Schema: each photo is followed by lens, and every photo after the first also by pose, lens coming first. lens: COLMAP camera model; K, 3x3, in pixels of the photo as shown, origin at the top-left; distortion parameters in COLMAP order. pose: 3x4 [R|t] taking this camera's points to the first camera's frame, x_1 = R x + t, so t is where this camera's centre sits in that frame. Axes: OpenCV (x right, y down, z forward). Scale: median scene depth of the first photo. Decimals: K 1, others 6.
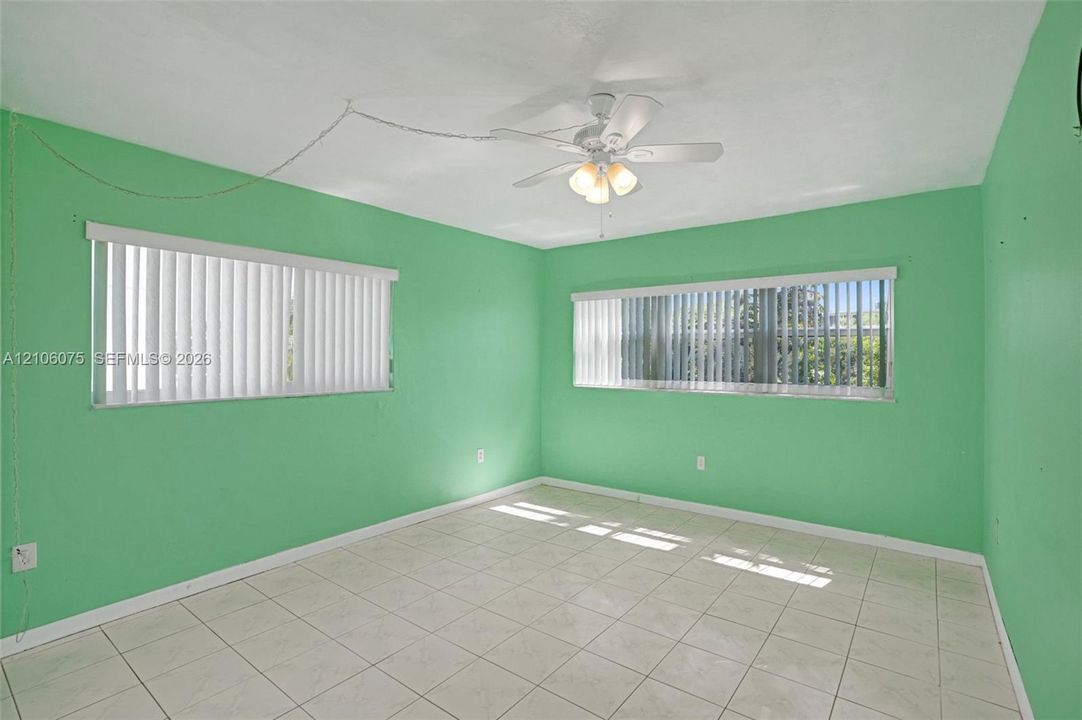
lens RADIAL K [[511.7, 0, 555.9], [0, 511.7, 358.7], [0, 0, 1]] dist [-0.069530, 0.034966]
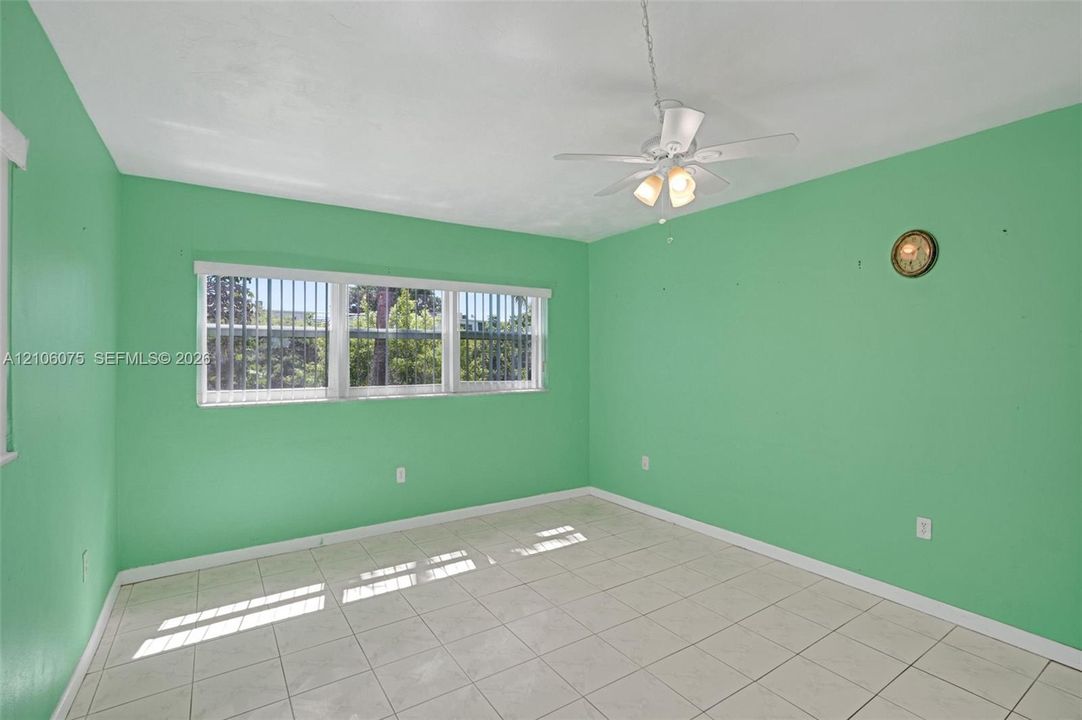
lens RADIAL K [[511.7, 0, 555.9], [0, 511.7, 358.7], [0, 0, 1]] dist [-0.069530, 0.034966]
pose [[0.313935, -0.010800, 0.949383, -0.486998], [0.010659, 0.999912, 0.007850, -0.007509], [-0.949385, 0.007656, 0.314022, 0.450011]]
